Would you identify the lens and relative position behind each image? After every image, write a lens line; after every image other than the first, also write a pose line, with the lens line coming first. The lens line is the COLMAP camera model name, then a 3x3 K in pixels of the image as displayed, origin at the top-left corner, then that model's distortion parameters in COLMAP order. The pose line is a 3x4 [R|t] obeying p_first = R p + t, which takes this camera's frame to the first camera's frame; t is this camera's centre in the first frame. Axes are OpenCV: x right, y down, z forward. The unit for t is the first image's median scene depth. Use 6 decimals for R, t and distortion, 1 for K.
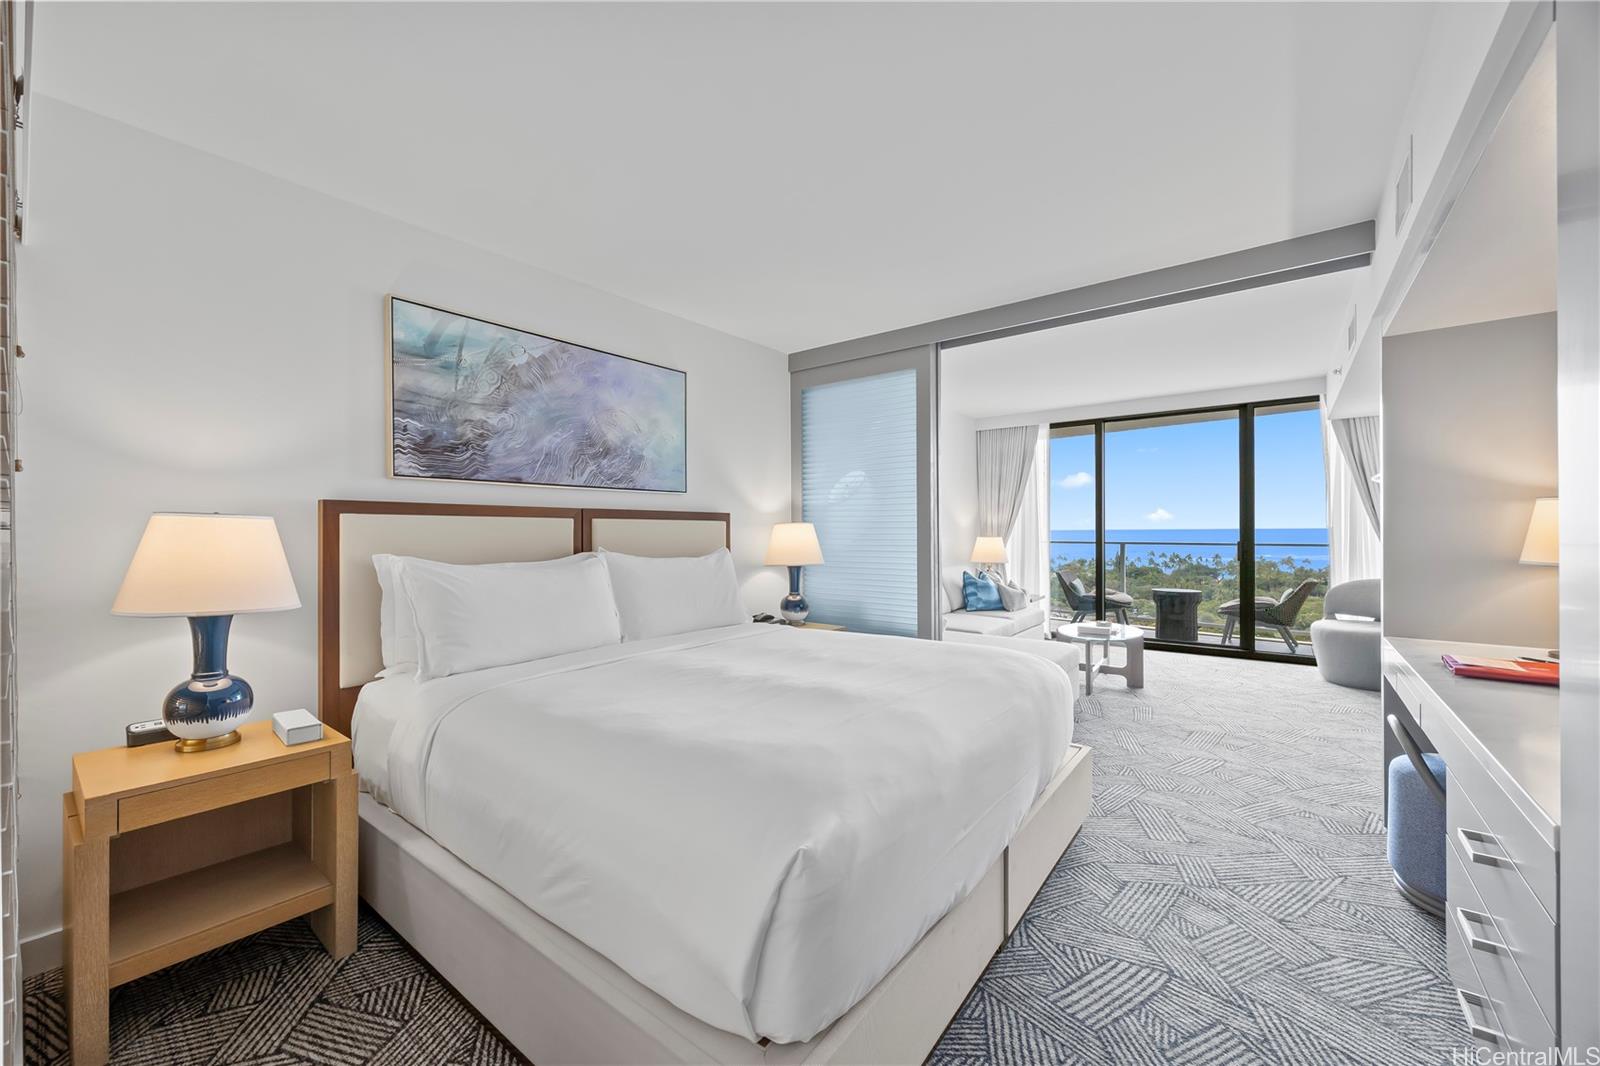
lens RADIAL K [[617.8, 0, 787.4], [0, 617.8, 525.2], [0, 0, 1]] dist [0.002689, -0.001933]
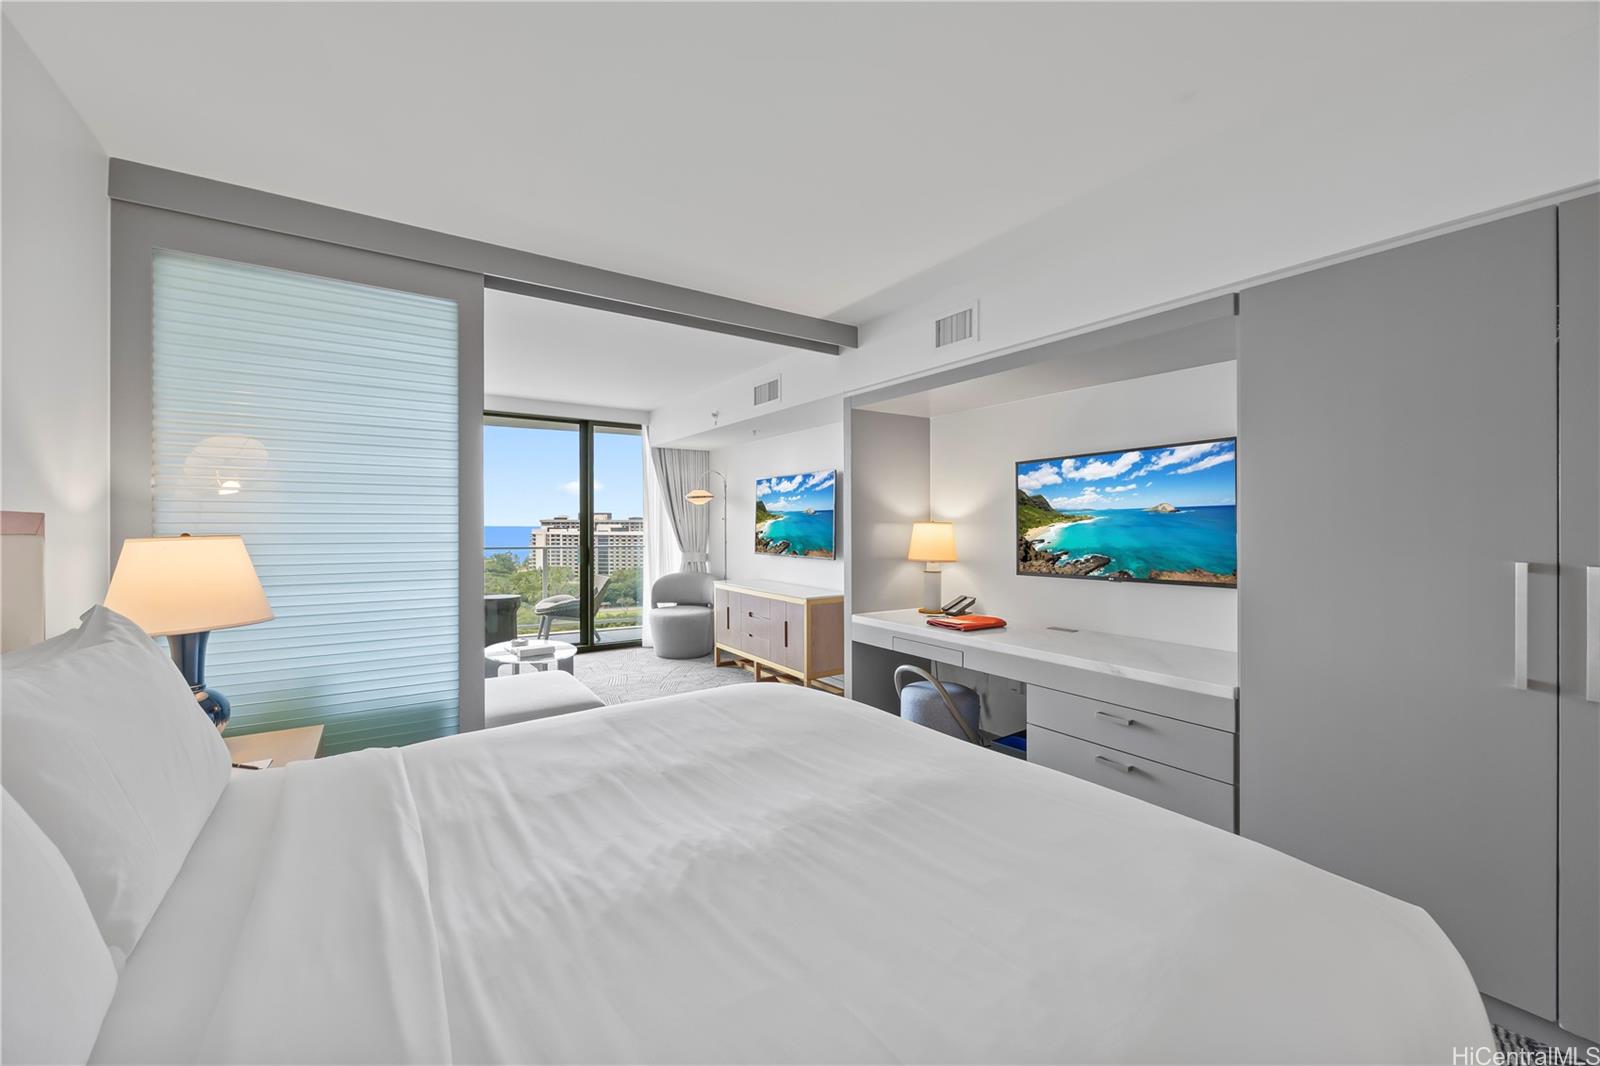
lens RADIAL K [[617.8, 0, 805.8], [0, 617.8, 516.1], [0, 0, 1]] dist [0.002689, -0.001933]
pose [[0.290903, 0.018288, 0.956578, -0.203482], [-0.005986, 0.999833, -0.017294, -0.010377], [-0.956734, -0.000695, 0.290963, 0.300599]]
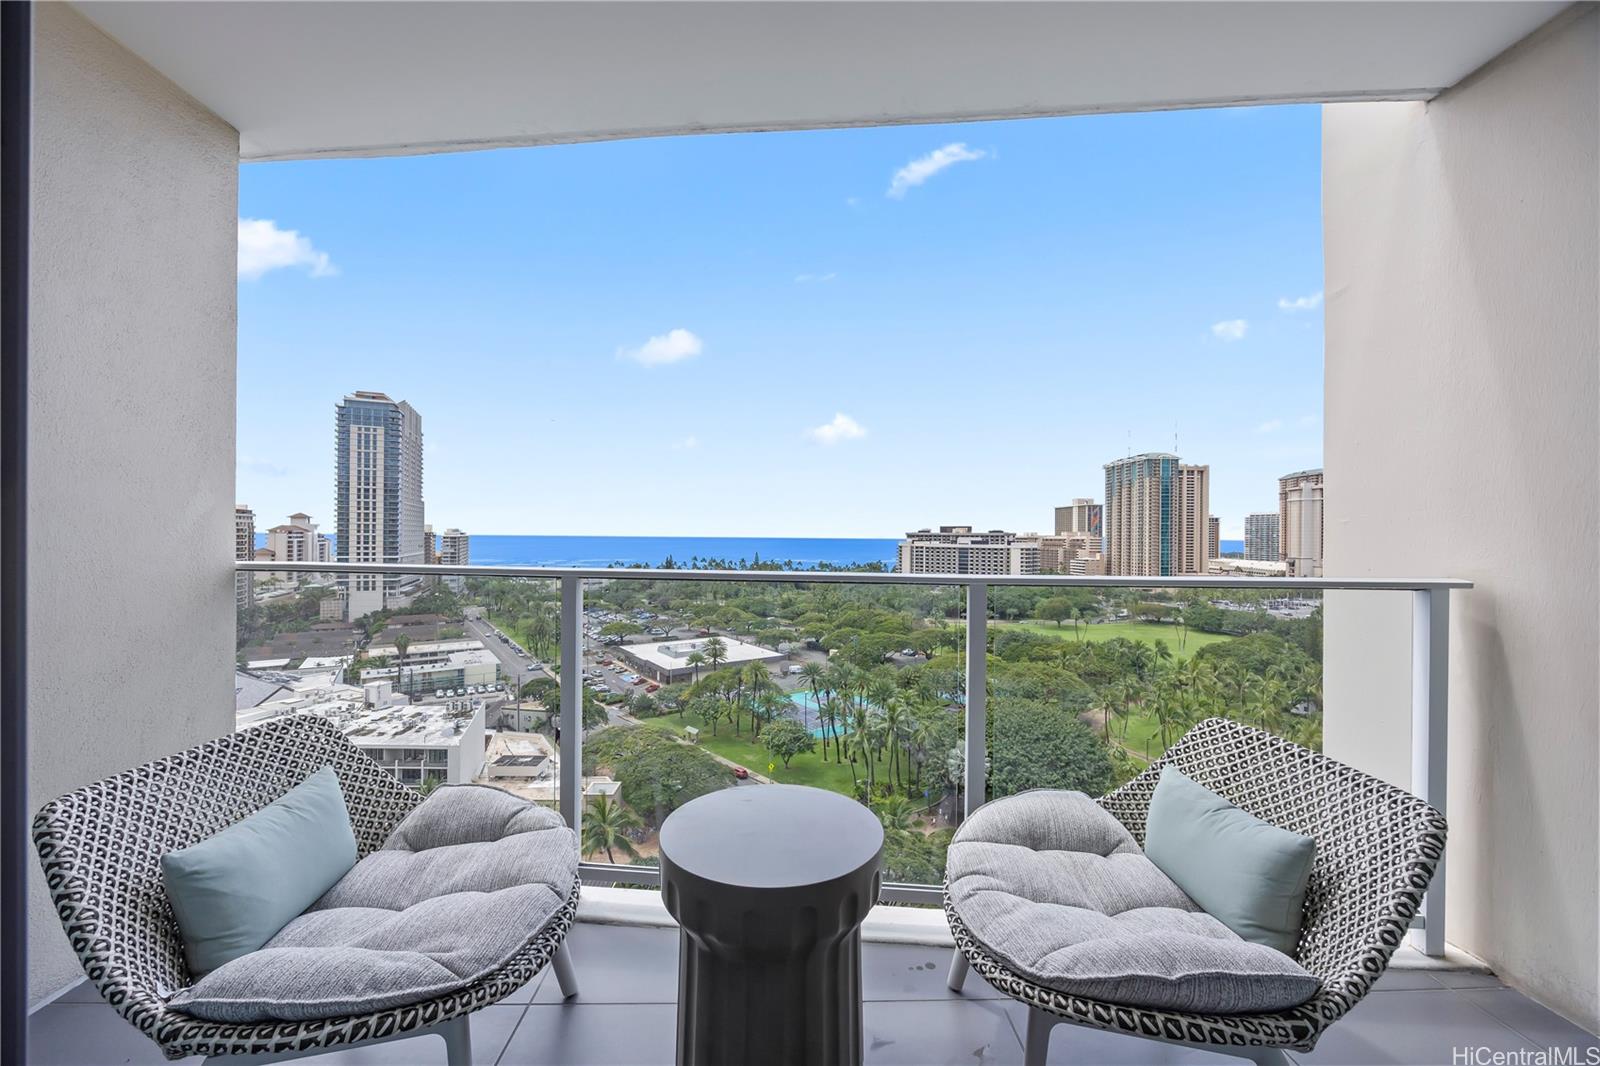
lens RADIAL K [[617.8, 0, 802.5], [0, 617.8, 558.3], [0, 0, 1]] dist [0.002689, -0.001933]
pose [[0.761912, -0.009252, 0.647615, 0.640046], [-0.019015, 0.999147, 0.036645, 0.038018], [-0.647402, -0.040235, 0.761086, 1.033583]]
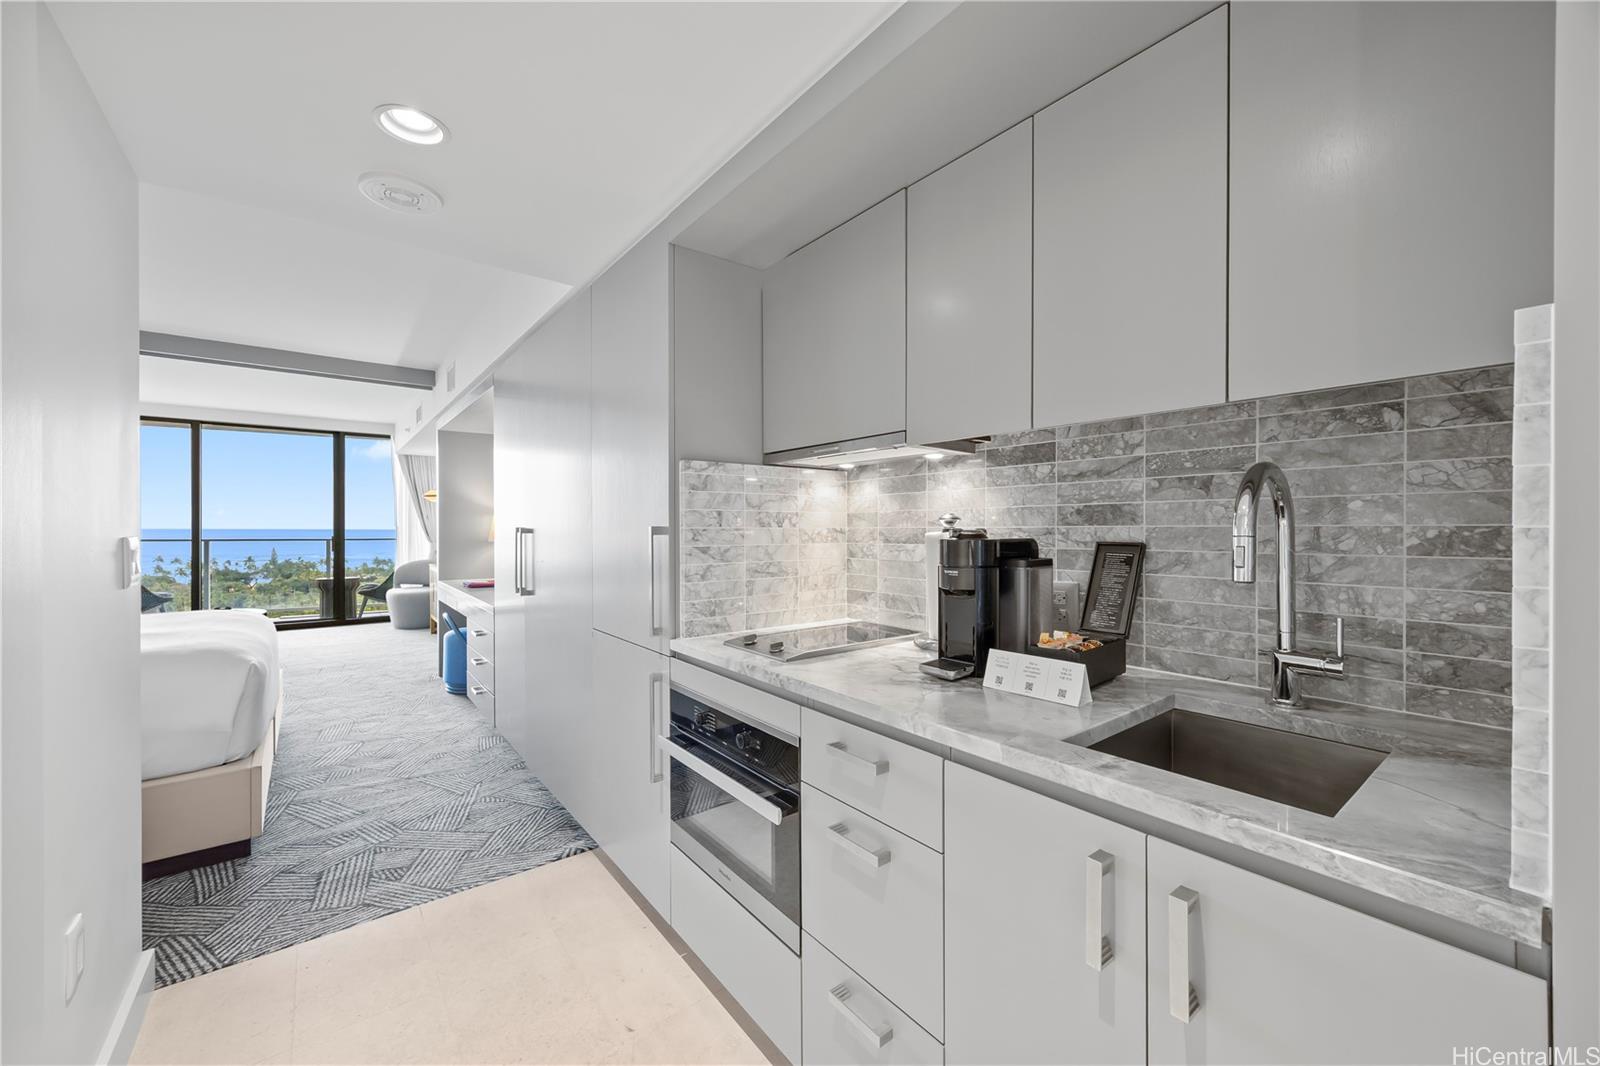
lens RADIAL K [[617.8, 0, 813.9], [0, 617.8, 532.4], [0, 0, 1]] dist [0.002689, -0.001933]
pose [[0.220727, 0.000133, 0.975336, -0.304499], [-0.010754, 0.999940, 0.002297, 0.000310], [-0.975276, -0.010995, 0.220715, -0.262718]]
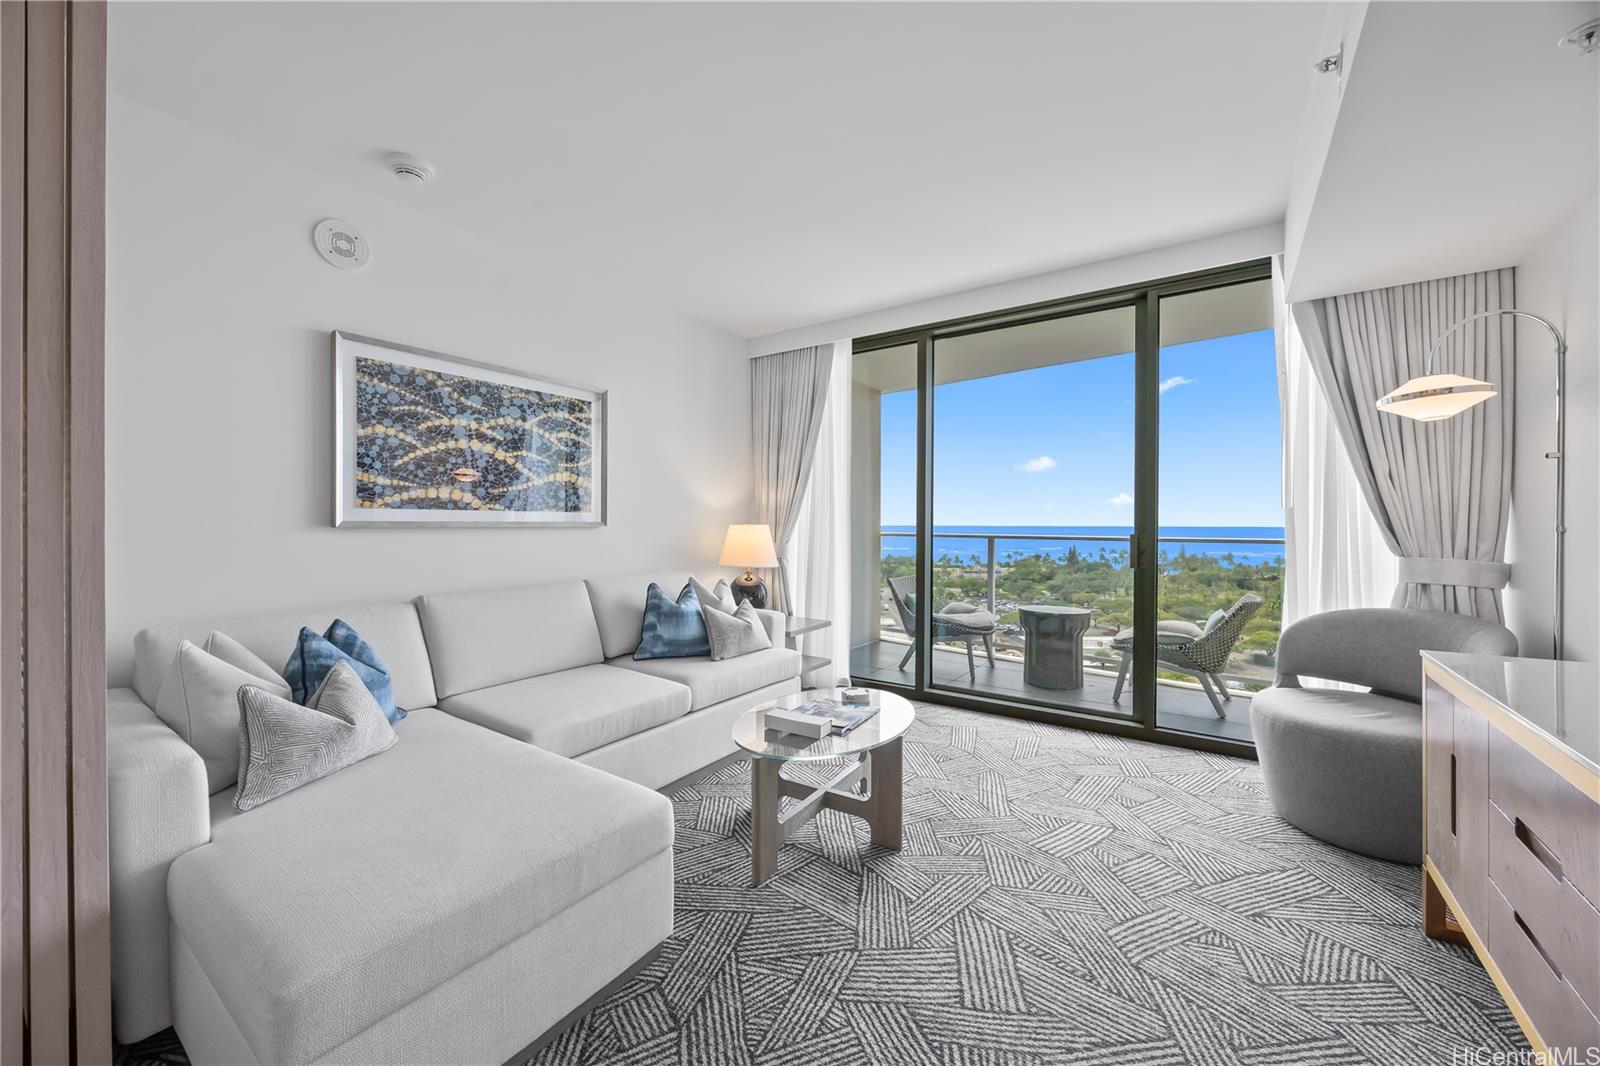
lens RADIAL K [[617.8, 0, 794.0], [0, 617.8, 522.7], [0, 0, 1]] dist [0.002689, -0.001933]
pose [[0.997687, 0.008733, 0.067418, 0.378254], [-0.009122, 0.999943, 0.005467, 0.016607], [-0.067367, -0.006070, 0.997710, 0.449557]]
